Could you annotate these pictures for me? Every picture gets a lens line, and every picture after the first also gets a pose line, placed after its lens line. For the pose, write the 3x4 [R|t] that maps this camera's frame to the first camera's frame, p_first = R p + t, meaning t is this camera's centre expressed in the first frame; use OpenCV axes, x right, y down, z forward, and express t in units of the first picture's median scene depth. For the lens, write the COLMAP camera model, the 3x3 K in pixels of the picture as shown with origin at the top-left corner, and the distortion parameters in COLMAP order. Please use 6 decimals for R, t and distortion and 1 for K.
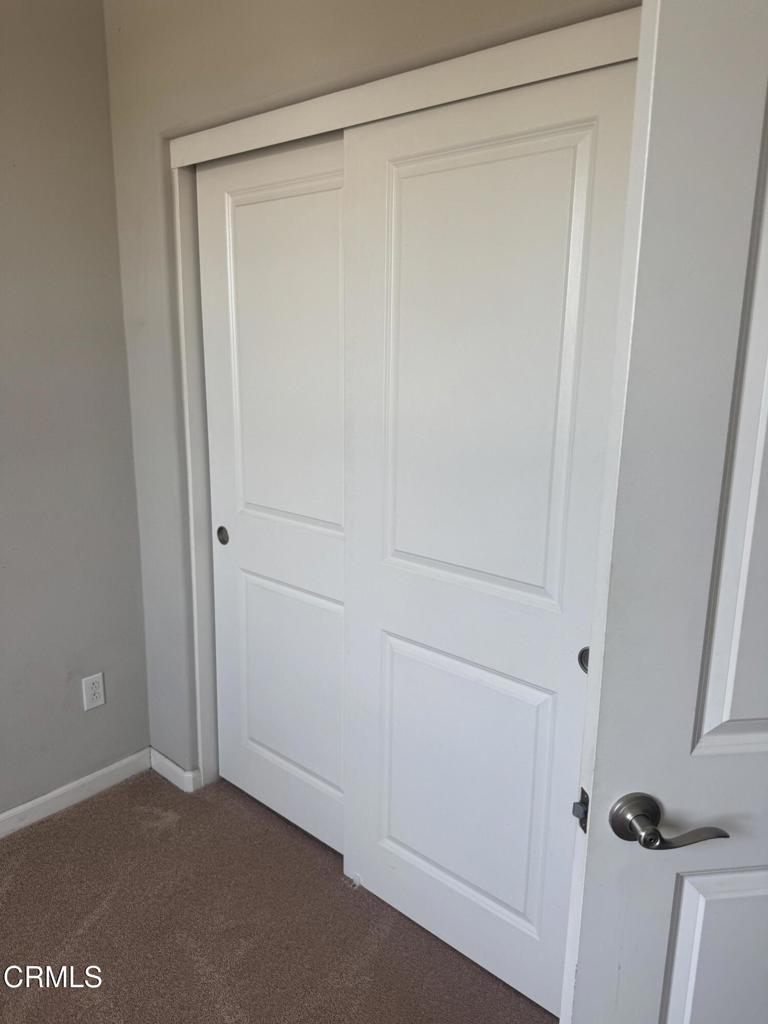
lens RADIAL K [[726.7, 0, 380.3], [0, 726.7, 507.1], [0, 0, 1]] dist [0.012223, 0.002218]
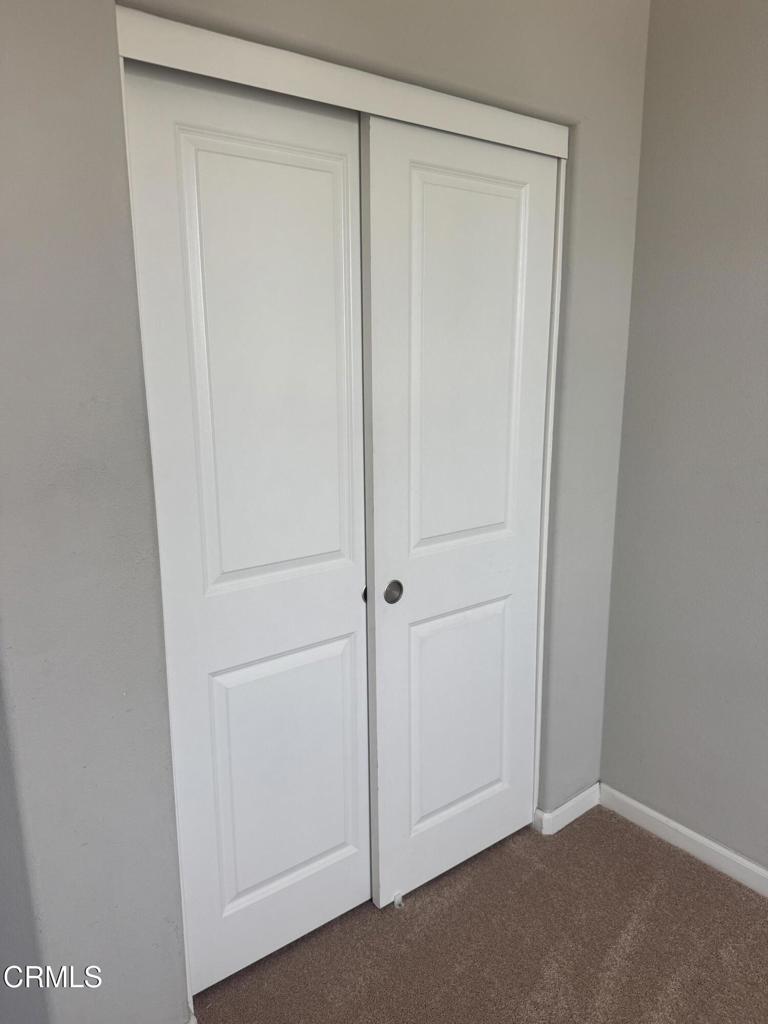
lens RADIAL K [[726.7, 0, 380.1], [0, 726.7, 514.3], [0, 0, 1]] dist [0.012223, 0.002218]
pose [[0.202555, -0.237920, 0.949929, -0.943340], [0.242119, 0.952088, 0.186834, -0.158317], [-0.948868, 0.192152, 0.250455, 0.717839]]
